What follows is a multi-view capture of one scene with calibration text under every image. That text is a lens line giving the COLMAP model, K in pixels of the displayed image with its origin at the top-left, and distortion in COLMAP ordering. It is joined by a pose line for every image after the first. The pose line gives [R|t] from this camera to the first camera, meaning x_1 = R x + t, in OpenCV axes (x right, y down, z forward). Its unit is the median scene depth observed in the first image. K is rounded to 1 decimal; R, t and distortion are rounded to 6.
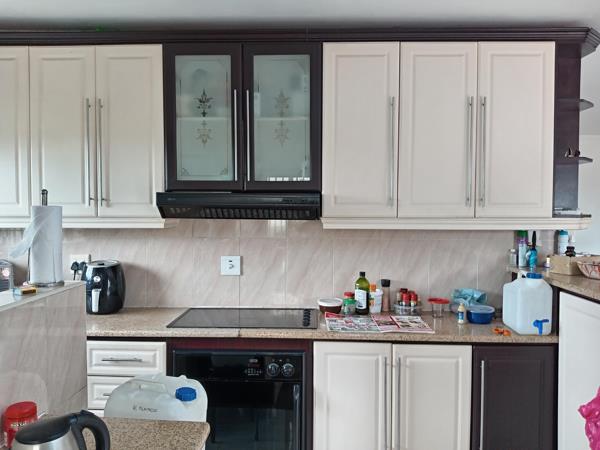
lens RADIAL K [[466.2, 0, 300.0], [0, 466.2, 225.0], [0, 0, 1]] dist [0.086984, -0.188585]
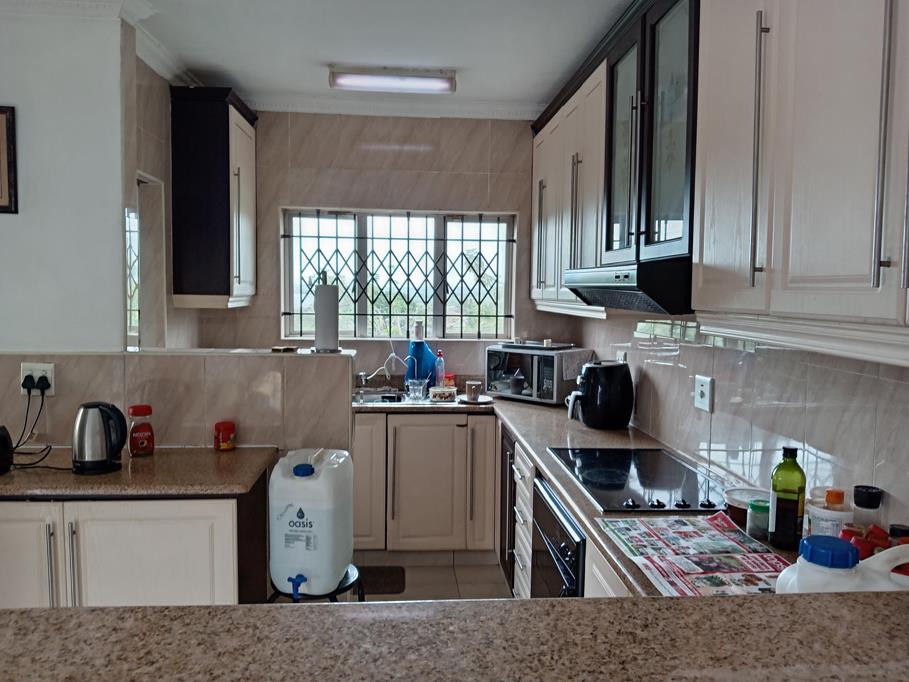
lens RADIAL K [[706.3, 0, 454.5], [0, 706.3, 341.0], [0, 0, 1]] dist [0.086984, -0.188585]
pose [[0.111413, 0.069580, -0.991335, 0.759007], [-0.052735, 0.996554, 0.064020, -0.018339], [0.992374, 0.045145, 0.114698, 0.663378]]
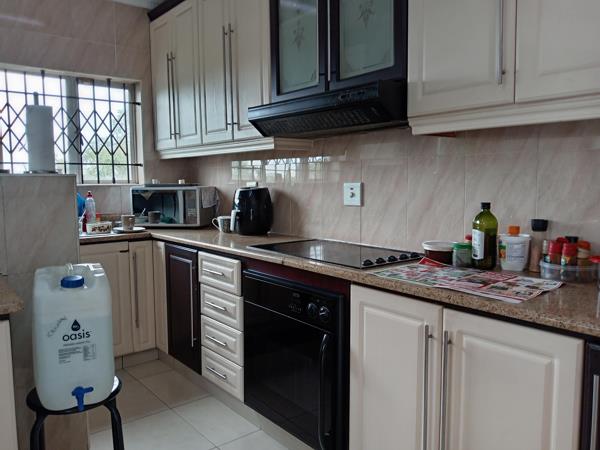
lens RADIAL K [[466.2, 0, 300.0], [0, 466.2, 225.0], [0, 0, 1]] dist [0.086984, -0.188585]
pose [[0.663256, 0.062801, -0.745753, 0.468791], [-0.019903, 0.997601, 0.066309, 0.099017], [0.748128, -0.029137, 0.662915, 0.413761]]
